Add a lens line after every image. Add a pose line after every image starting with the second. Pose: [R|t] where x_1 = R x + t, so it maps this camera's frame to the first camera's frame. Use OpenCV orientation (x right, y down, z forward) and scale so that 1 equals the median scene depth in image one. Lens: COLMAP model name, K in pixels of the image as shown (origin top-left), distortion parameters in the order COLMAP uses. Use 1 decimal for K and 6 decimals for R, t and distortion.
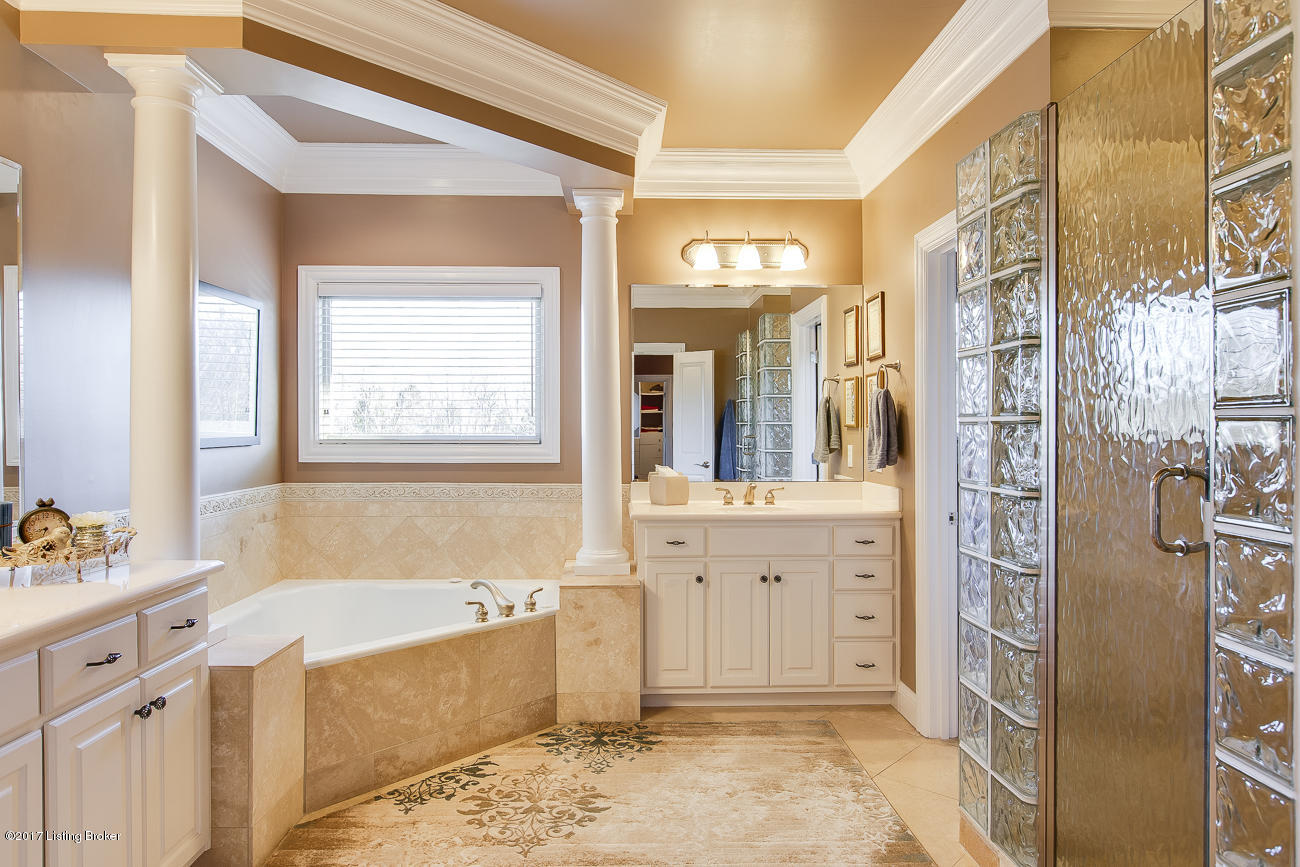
lens RADIAL K [[843.4, 0, 650.0], [0, 843.4, 433.5], [0, 0, 1]] dist [0.001633, 0.001585]
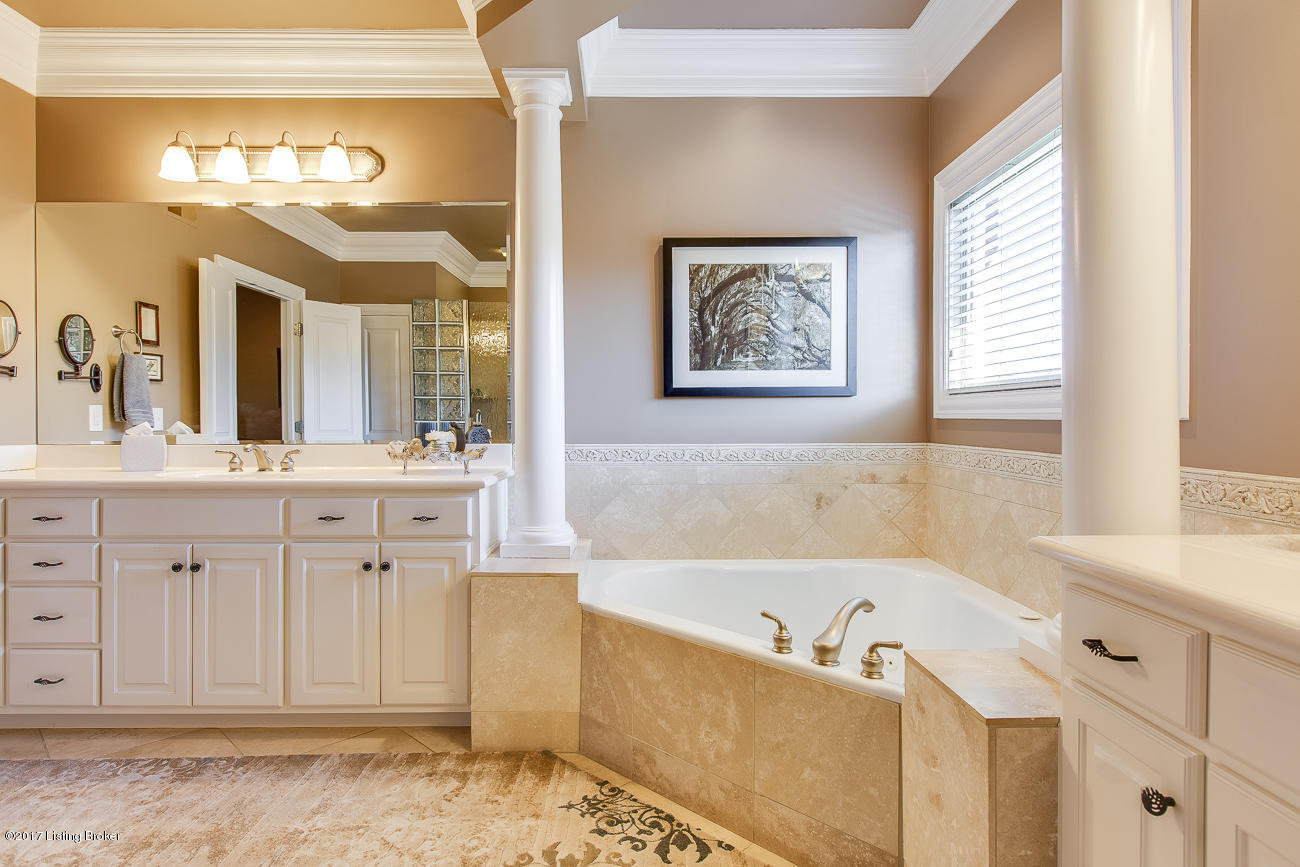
lens RADIAL K [[693.9, 0, 636.8], [0, 693.9, 432.6], [0, 0, 1]] dist [0.003197, -0.001298]
pose [[-0.047066, 0.019374, -0.998704, 0.347487], [-0.007031, 0.999781, 0.019727, 0.046912], [0.998867, 0.007950, -0.046919, 0.948972]]
